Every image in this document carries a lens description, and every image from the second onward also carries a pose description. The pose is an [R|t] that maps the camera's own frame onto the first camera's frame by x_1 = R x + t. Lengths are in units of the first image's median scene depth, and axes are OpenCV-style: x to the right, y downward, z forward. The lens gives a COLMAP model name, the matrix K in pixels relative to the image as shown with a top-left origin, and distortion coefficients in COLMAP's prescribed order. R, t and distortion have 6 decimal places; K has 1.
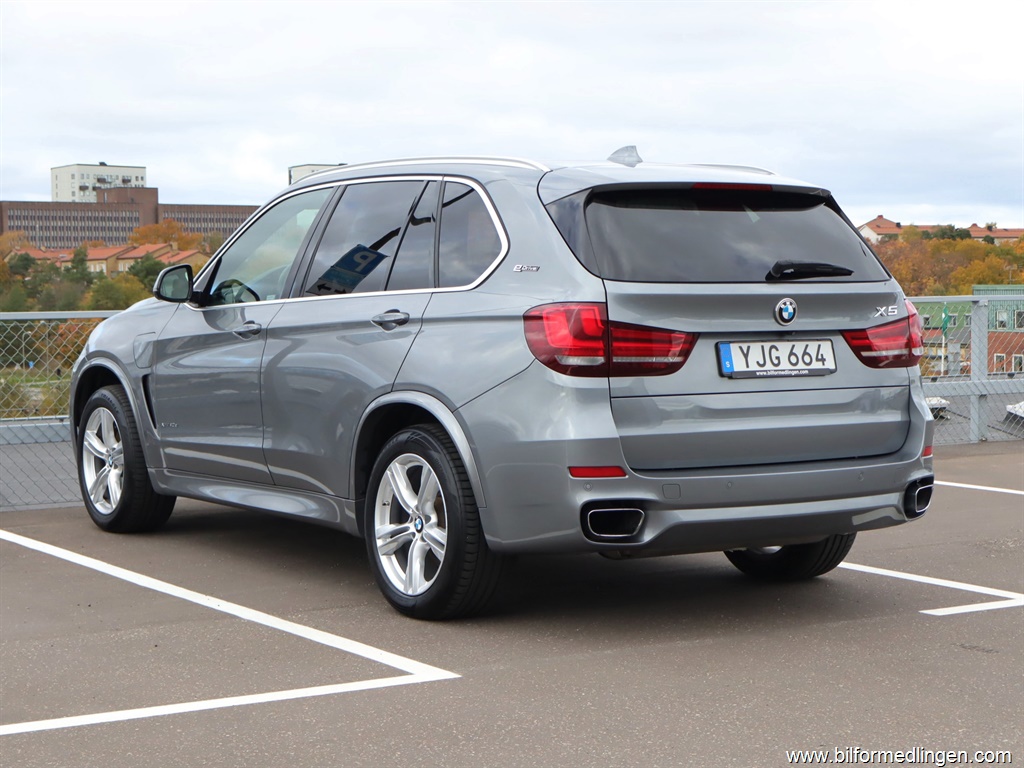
lens RADIAL K [[2281.5, 0, 512.0], [0, 2281.5, 384.0], [0, 0, 1]] dist [0.048051, 0.243151]
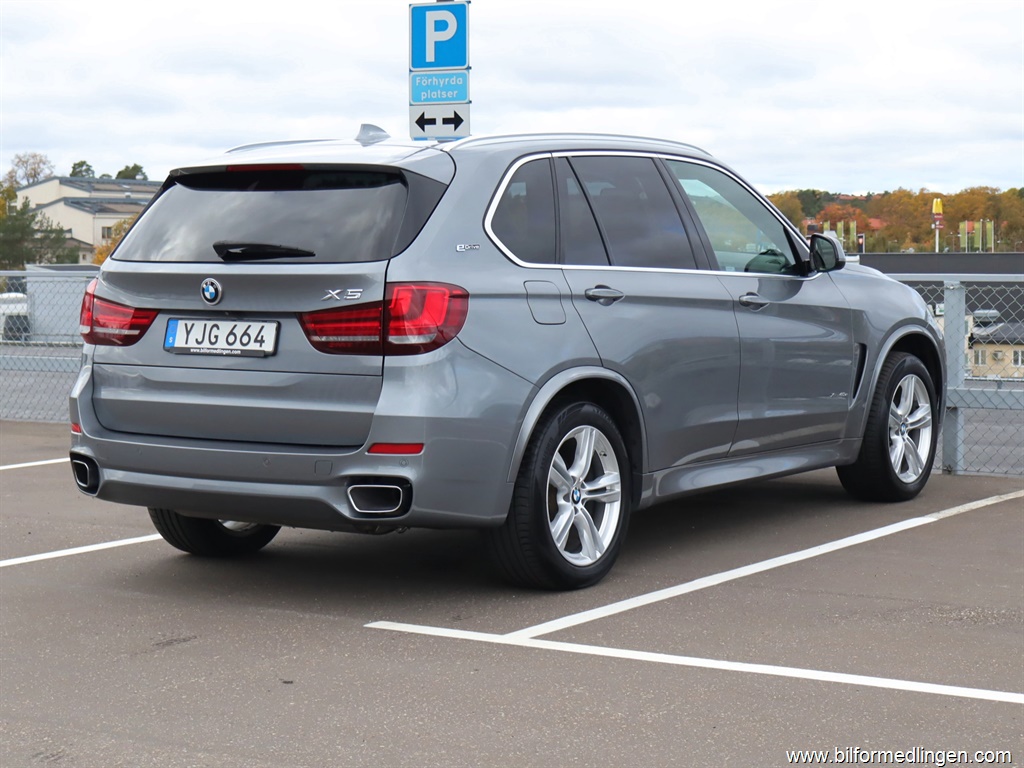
lens RADIAL K [[2281.5, 0, 512.0], [0, 2281.5, 384.0], [0, 0, 1]] dist [0.048051, 0.243151]
pose [[0.370009, 0.062575, -0.926918, 1.114476], [-0.044805, 0.997770, 0.049473, -0.046777], [0.927947, 0.023225, 0.371987, 0.743449]]
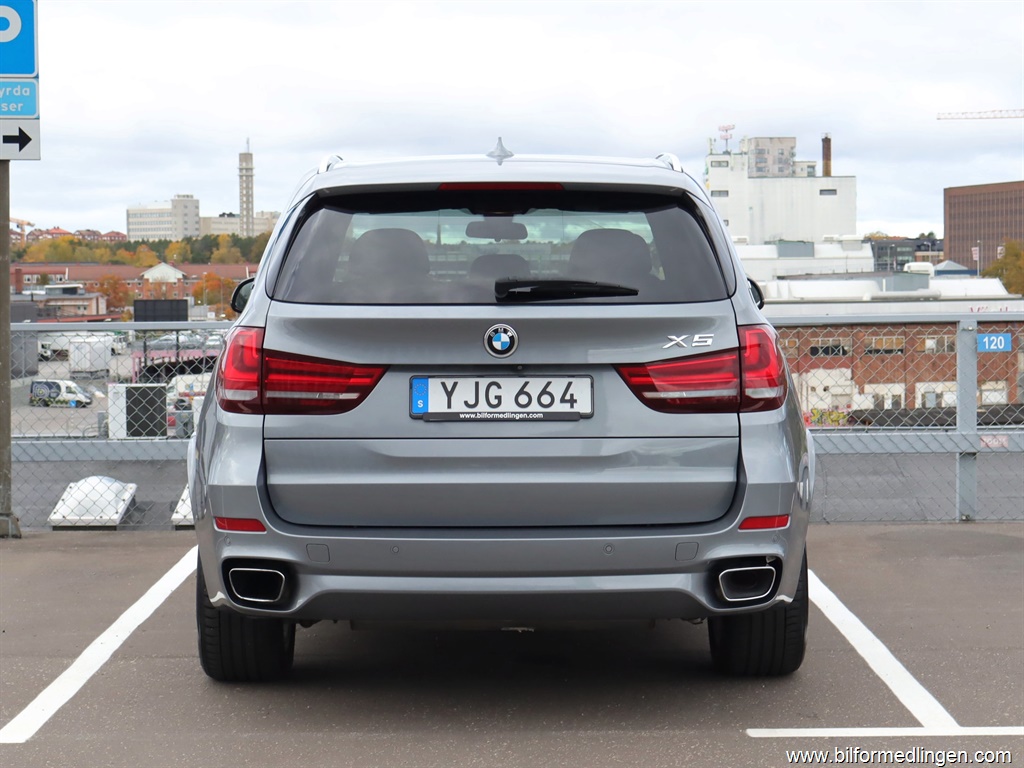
lens RADIAL K [[2281.5, 0, 512.0], [0, 2281.5, 384.0], [0, 0, 1]] dist [0.048051, 0.243151]
pose [[0.836853, 0.024133, -0.546896, 0.565380], [-0.024786, 0.999674, 0.006186, -0.021356], [0.546867, 0.008379, 0.837178, 0.321954]]
